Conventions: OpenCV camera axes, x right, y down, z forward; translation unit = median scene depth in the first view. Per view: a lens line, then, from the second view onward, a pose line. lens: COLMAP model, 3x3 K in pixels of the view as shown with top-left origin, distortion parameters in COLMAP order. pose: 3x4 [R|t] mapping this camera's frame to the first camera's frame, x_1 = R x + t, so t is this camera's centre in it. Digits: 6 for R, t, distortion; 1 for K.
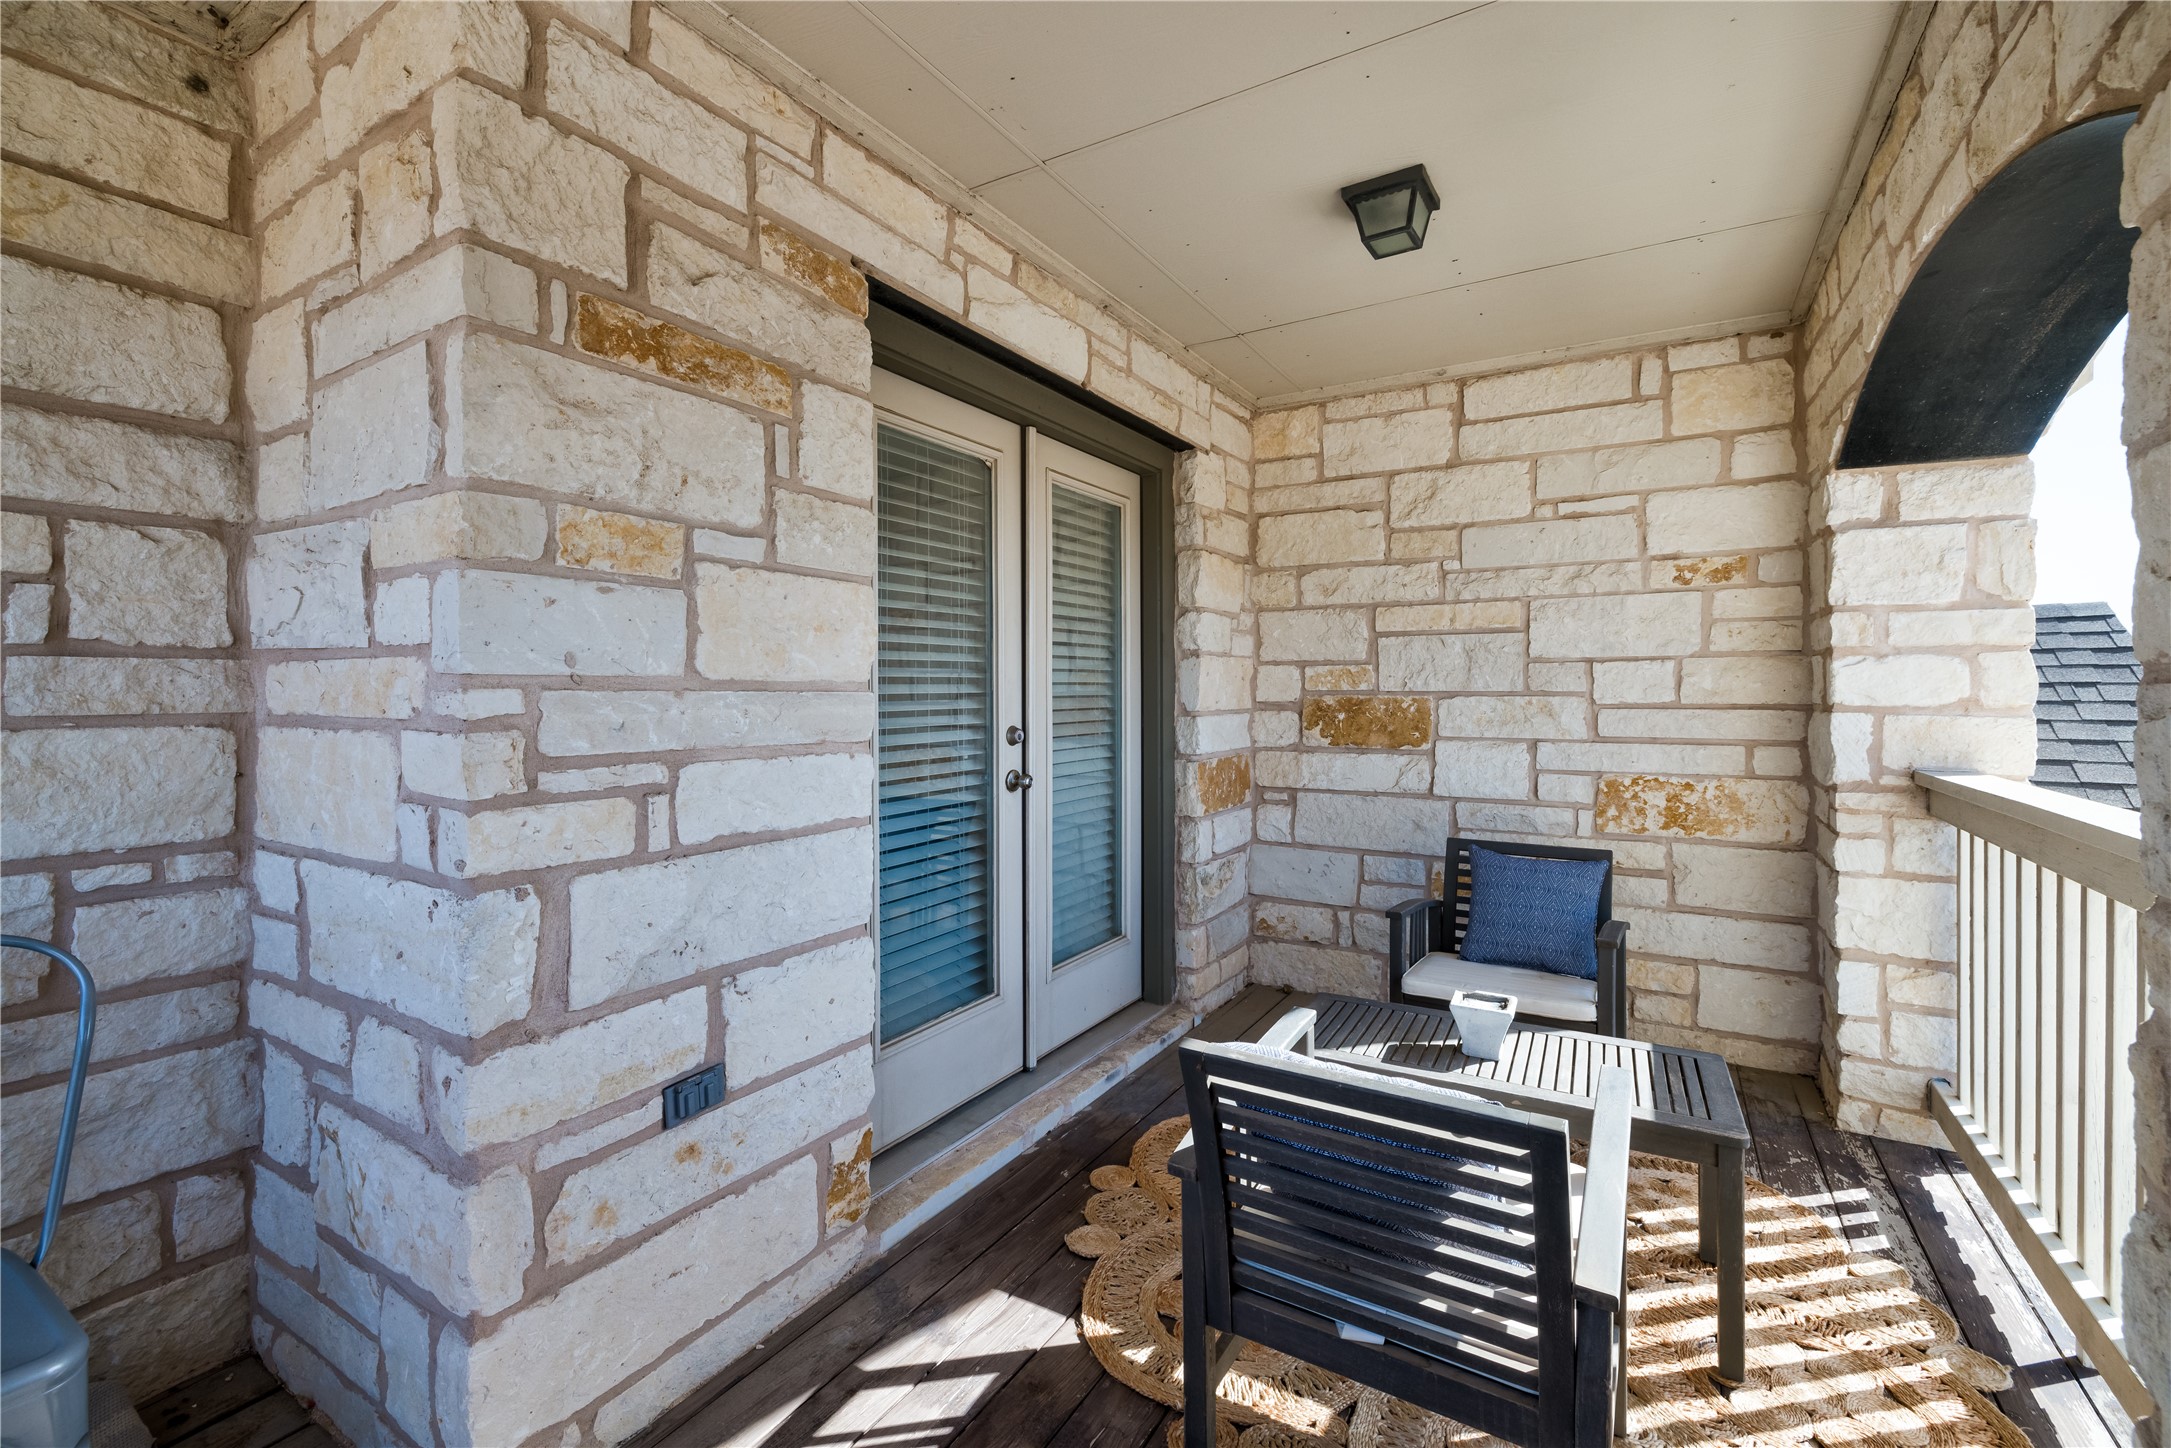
lens RADIAL K [[927.6, 0, 1105.1], [0, 927.6, 691.7], [0, 0, 1]] dist [0.002676, 0.000152]
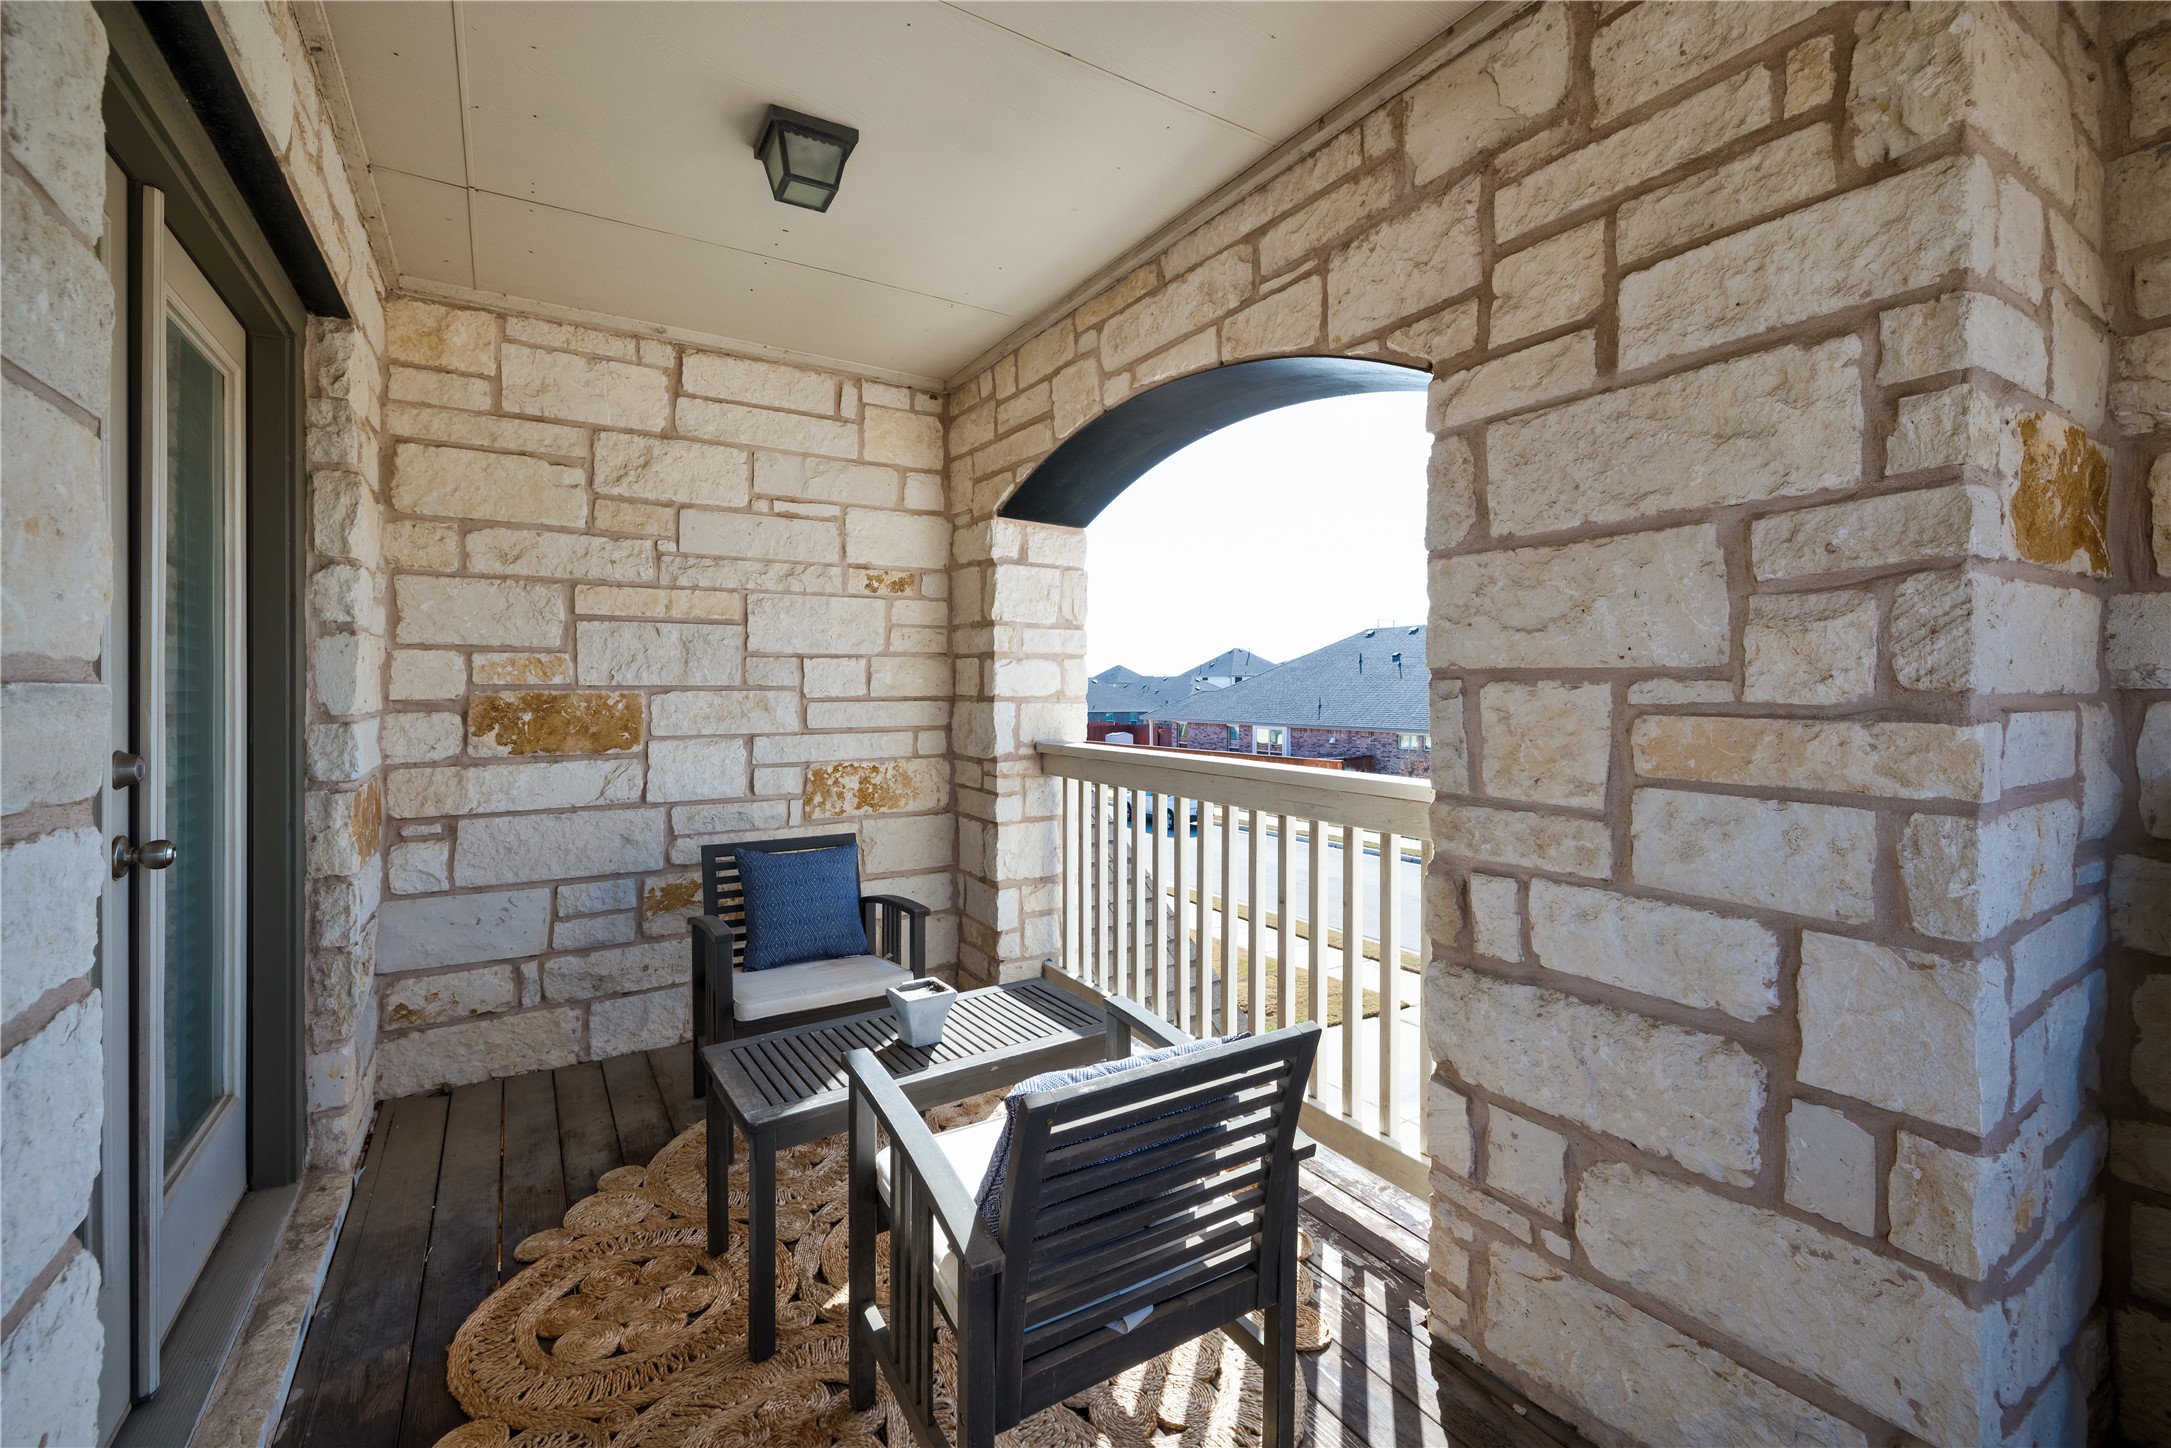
lens RADIAL K [[927.6, 0, 1095.9], [0, 927.6, 685.7], [0, 0, 1]] dist [0.002676, 0.000152]
pose [[0.456615, 0.001068, 0.889664, -0.250125], [0.001188, 0.999998, -0.001811, 0.001814], [-0.889664, 0.001884, 0.456613, 0.222865]]
